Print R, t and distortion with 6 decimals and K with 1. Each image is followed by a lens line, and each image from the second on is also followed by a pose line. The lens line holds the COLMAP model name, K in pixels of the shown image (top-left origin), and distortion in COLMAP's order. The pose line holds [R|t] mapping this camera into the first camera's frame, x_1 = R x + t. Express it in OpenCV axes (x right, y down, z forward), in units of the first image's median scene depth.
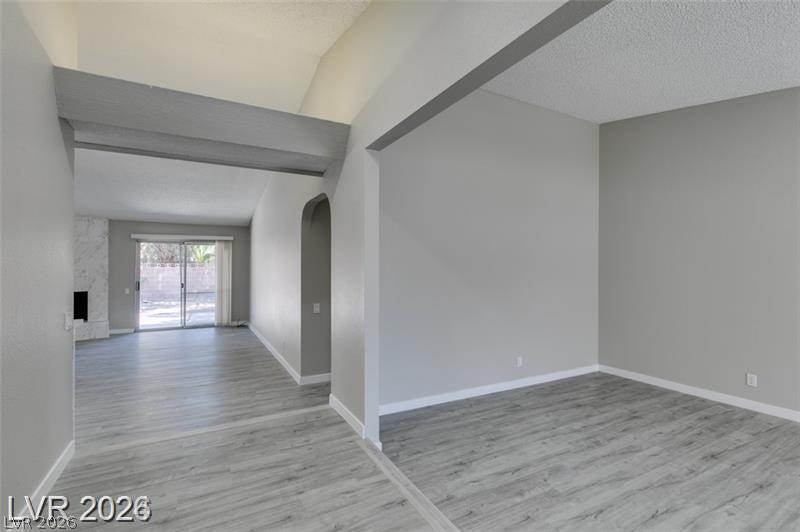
lens RADIAL K [[364.0, 0, 394.3], [0, 364.0, 265.2], [0, 0, 1]] dist [0.010797, -0.001786]
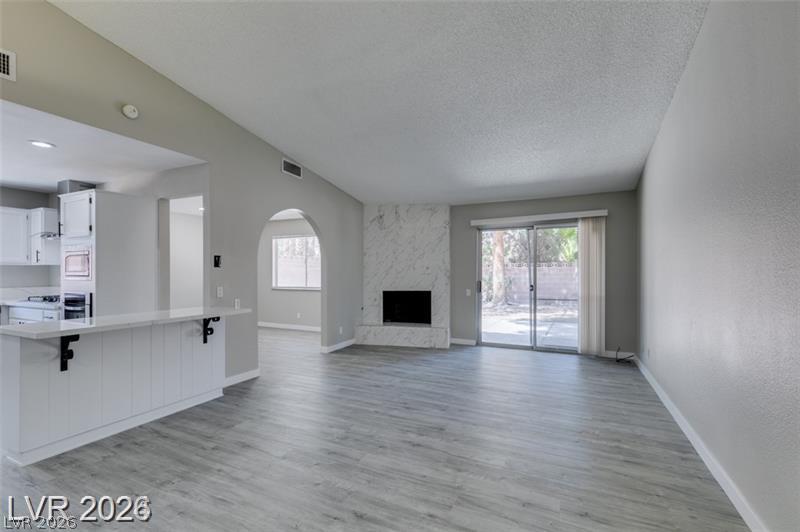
lens RADIAL K [[364.0, 0, 401.8], [0, 364.0, 269.7], [0, 0, 1]] dist [0.010797, -0.001786]
pose [[0.600595, -0.012443, -0.799457, -0.173216], [0.002736, 0.999905, -0.013507, 0.029760], [0.799549, 0.005925, 0.600572, 0.387277]]
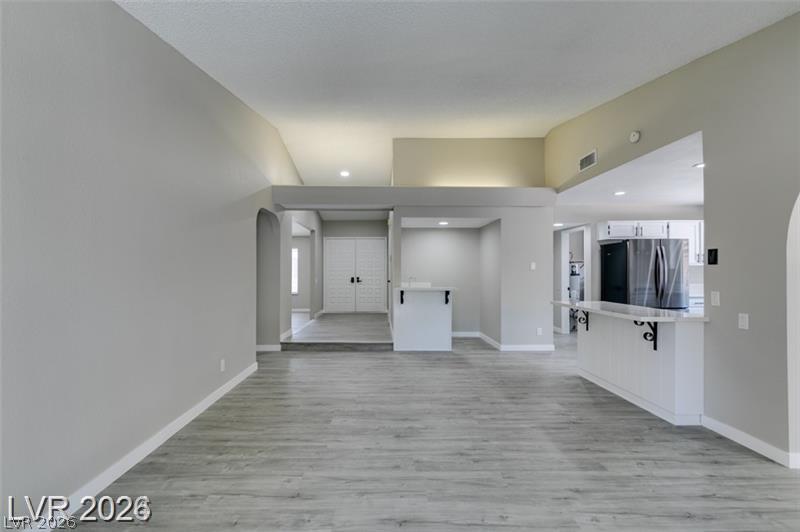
lens RADIAL K [[364.0, 0, 377.6], [0, 364.0, 270.8], [0, 0, 1]] dist [0.010797, -0.001786]
pose [[-0.881529, -0.005288, 0.472100, -0.584495], [-0.003335, 0.999982, 0.004973, 0.025058], [-0.472117, 0.002810, -0.881531, 0.947671]]
